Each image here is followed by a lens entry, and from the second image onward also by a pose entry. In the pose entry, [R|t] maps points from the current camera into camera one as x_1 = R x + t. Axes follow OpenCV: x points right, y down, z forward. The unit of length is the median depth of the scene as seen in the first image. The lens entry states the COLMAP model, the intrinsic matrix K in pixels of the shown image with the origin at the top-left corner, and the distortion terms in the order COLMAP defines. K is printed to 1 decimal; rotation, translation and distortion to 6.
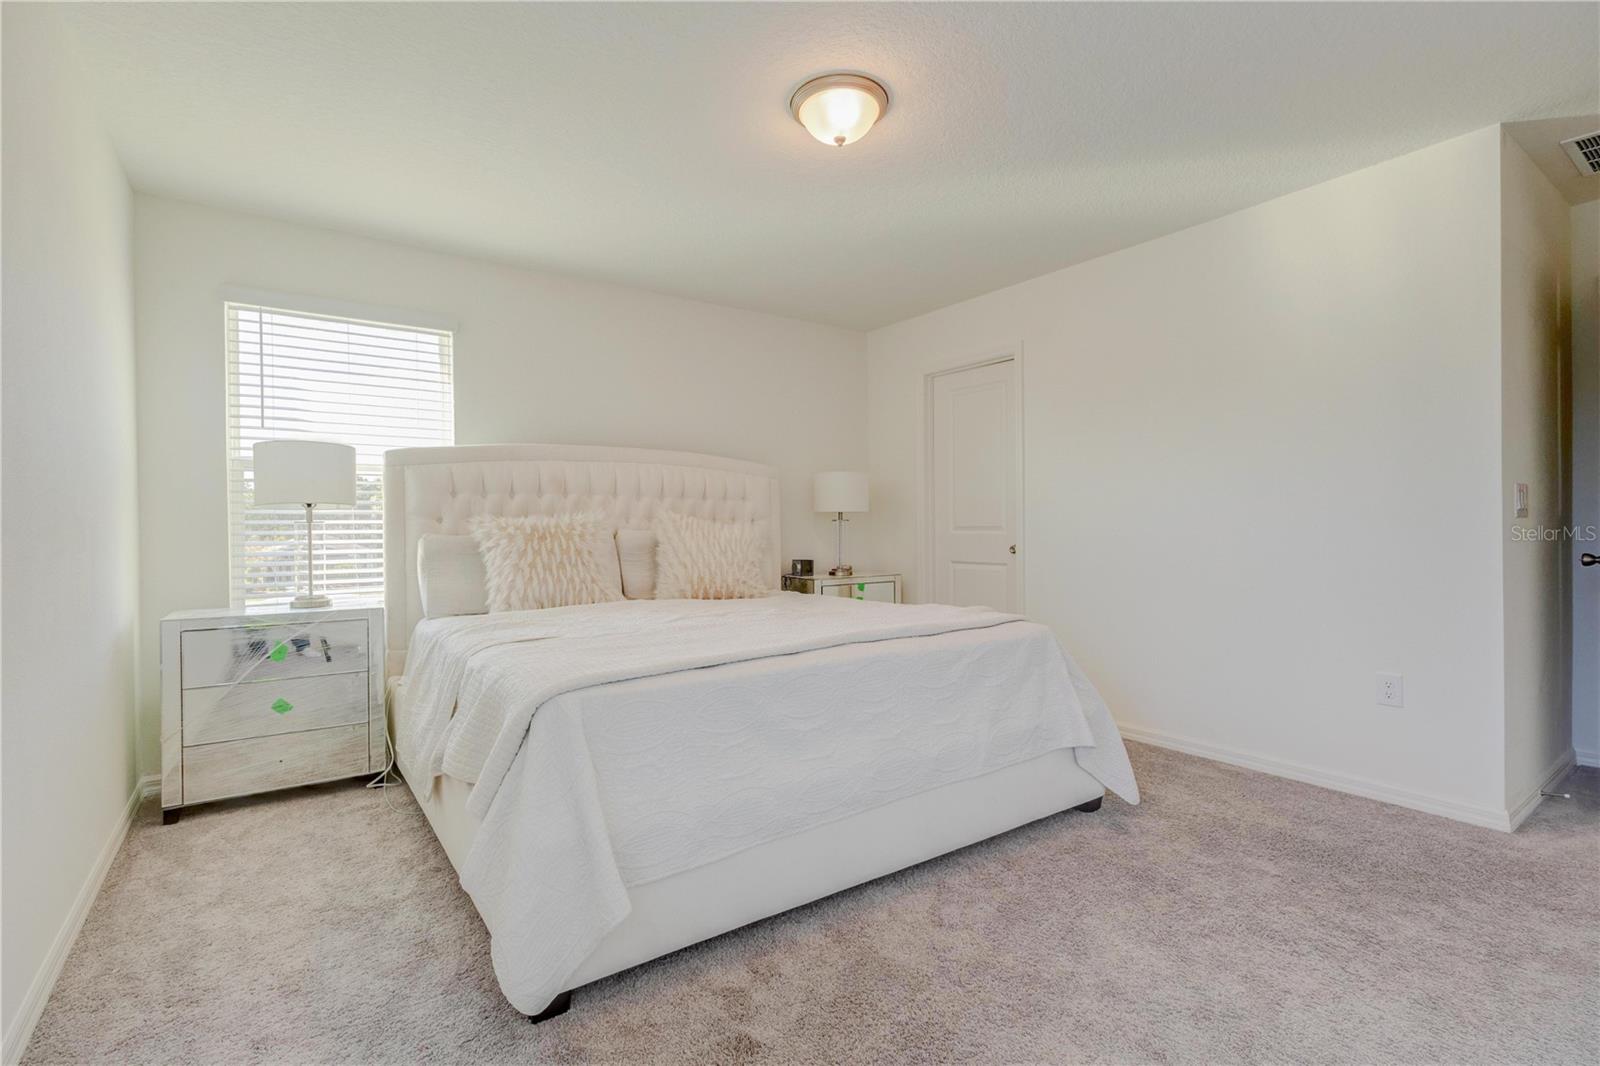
lens RADIAL K [[732.7, 0, 794.0], [0, 732.7, 530.4], [0, 0, 1]] dist [0.001649, 0.000974]
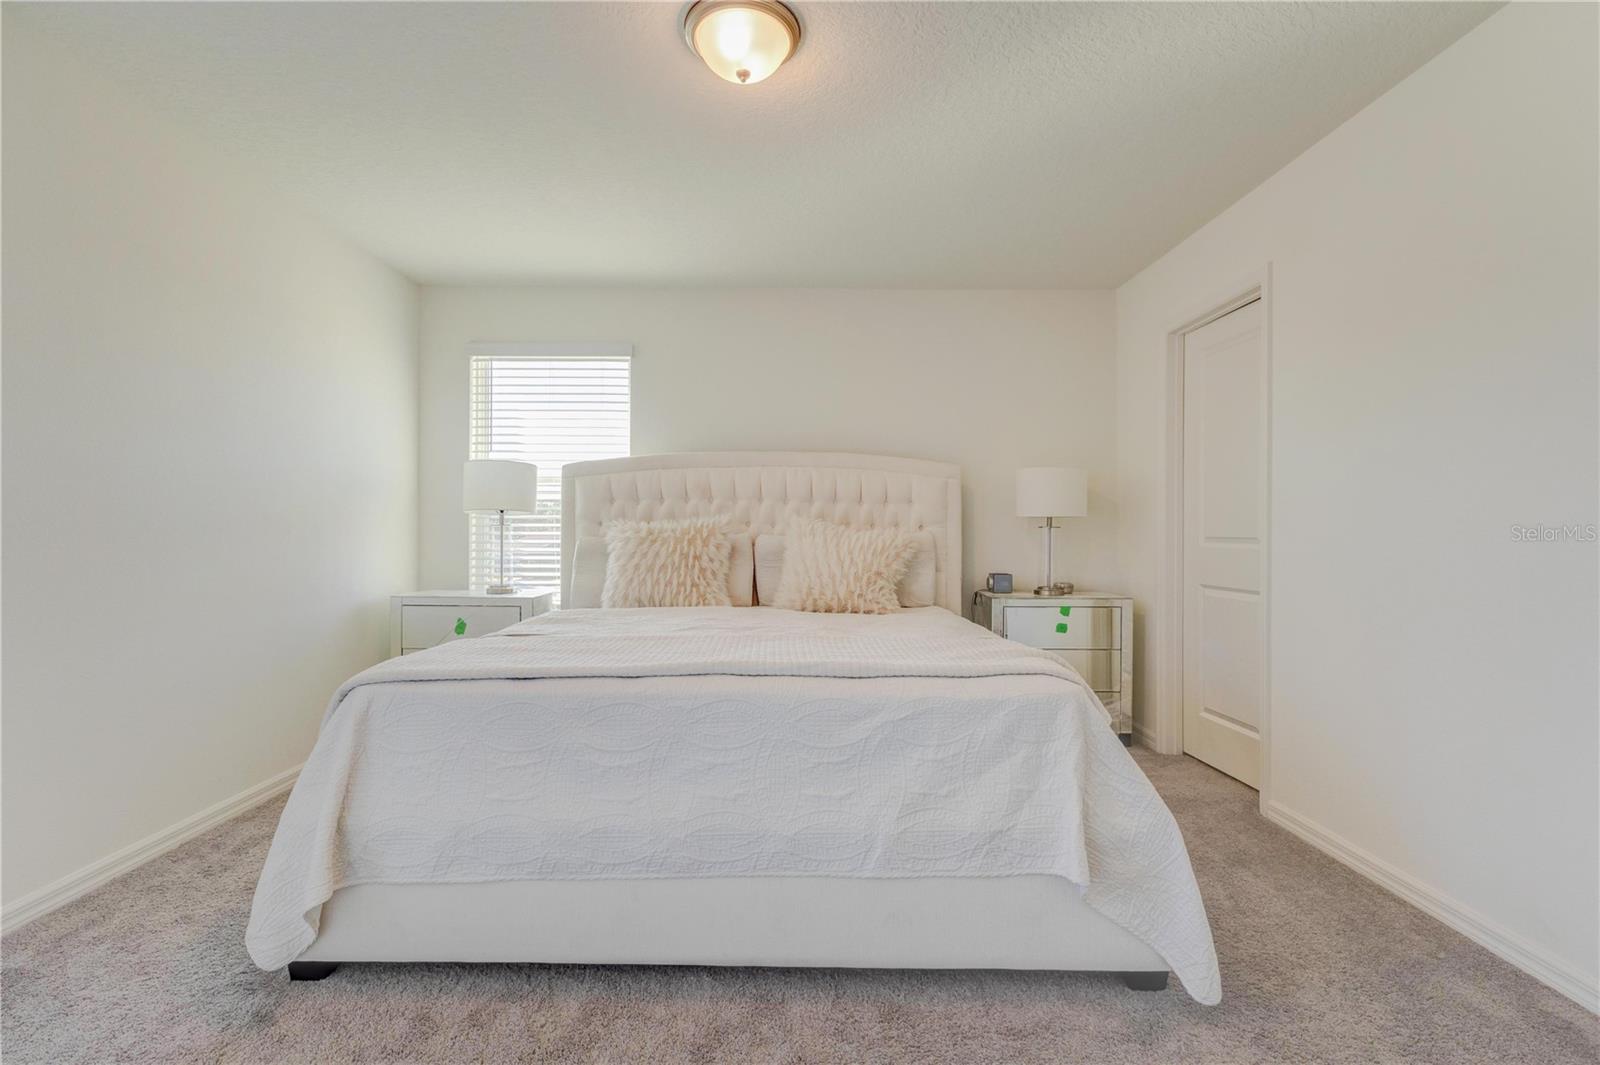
lens RADIAL K [[732.7, 0, 789.9], [0, 732.7, 529.2], [0, 0, 1]] dist [0.001649, 0.000974]
pose [[0.817944, 0.009413, -0.575221, 0.392927], [-0.014420, 0.999887, -0.004143, -0.005154], [0.575117, 0.011683, 0.817987, 0.230154]]
